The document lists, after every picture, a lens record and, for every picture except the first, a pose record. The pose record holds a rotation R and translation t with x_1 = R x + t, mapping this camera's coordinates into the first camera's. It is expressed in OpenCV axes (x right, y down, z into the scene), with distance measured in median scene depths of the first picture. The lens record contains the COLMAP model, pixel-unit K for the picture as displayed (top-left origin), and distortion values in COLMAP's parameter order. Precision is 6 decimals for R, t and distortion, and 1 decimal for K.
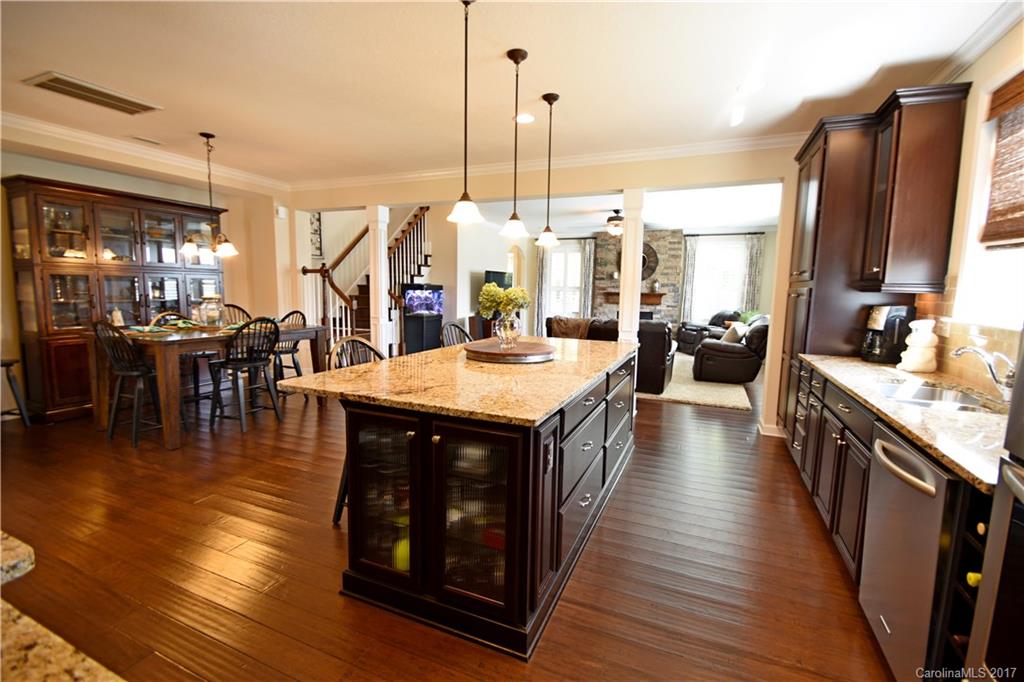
lens RADIAL K [[452.8, 0, 516.4], [0, 452.8, 339.4], [0, 0, 1]] dist [0.024087, -0.021042]
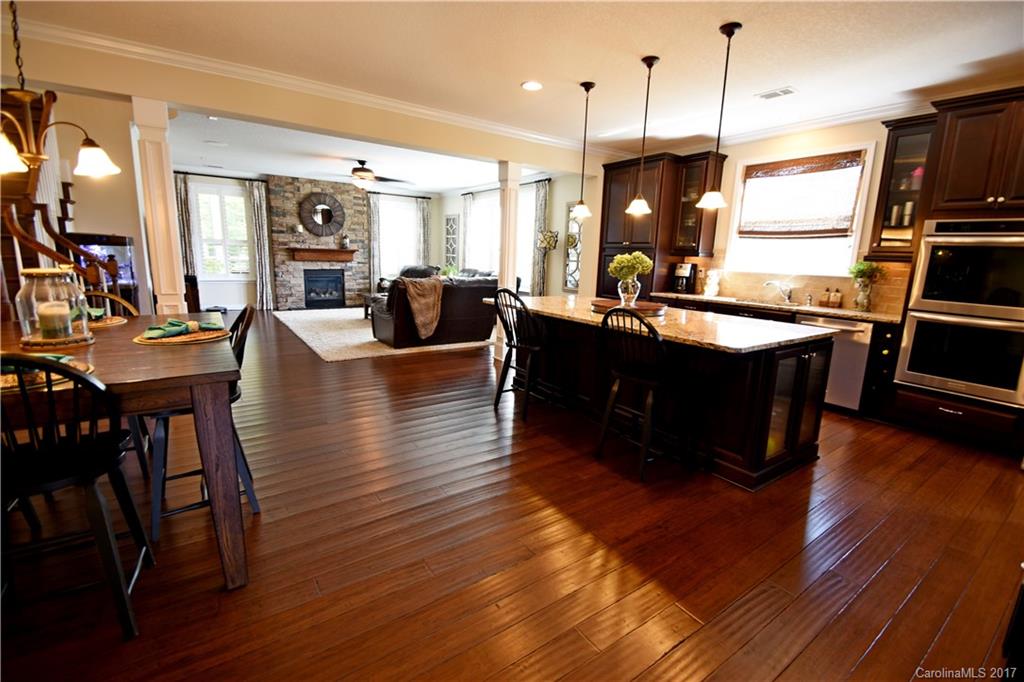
lens RADIAL K [[452.8, 0, 516.4], [0, 452.8, 339.4], [0, 0, 1]] dist [0.024087, -0.021042]
pose [[0.520226, -0.161974, 0.838528, -0.353324], [0.074484, 0.986714, 0.144388, -0.025255], [-0.850774, -0.012658, 0.525379, 0.175968]]
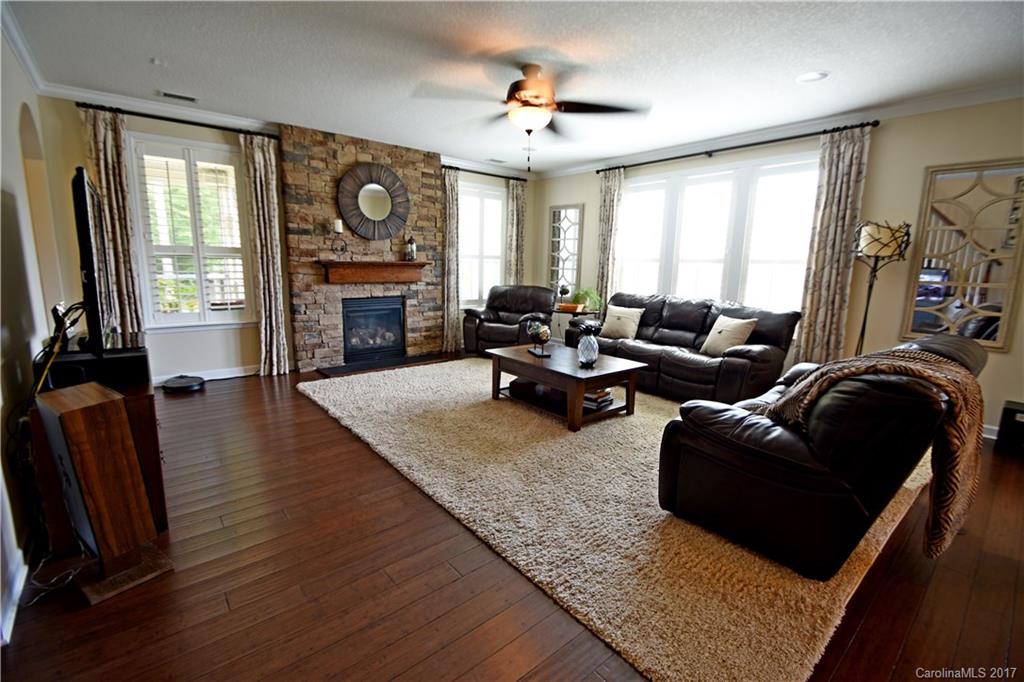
lens RADIAL K [[452.8, 0, 516.4], [0, 452.8, 339.4], [0, 0, 1]] dist [0.024087, -0.021042]
pose [[0.447313, -0.162592, 0.879474, -0.152115], [0.086410, 0.986593, 0.138446, -0.073908], [-0.890194, 0.014067, 0.455365, 0.626257]]
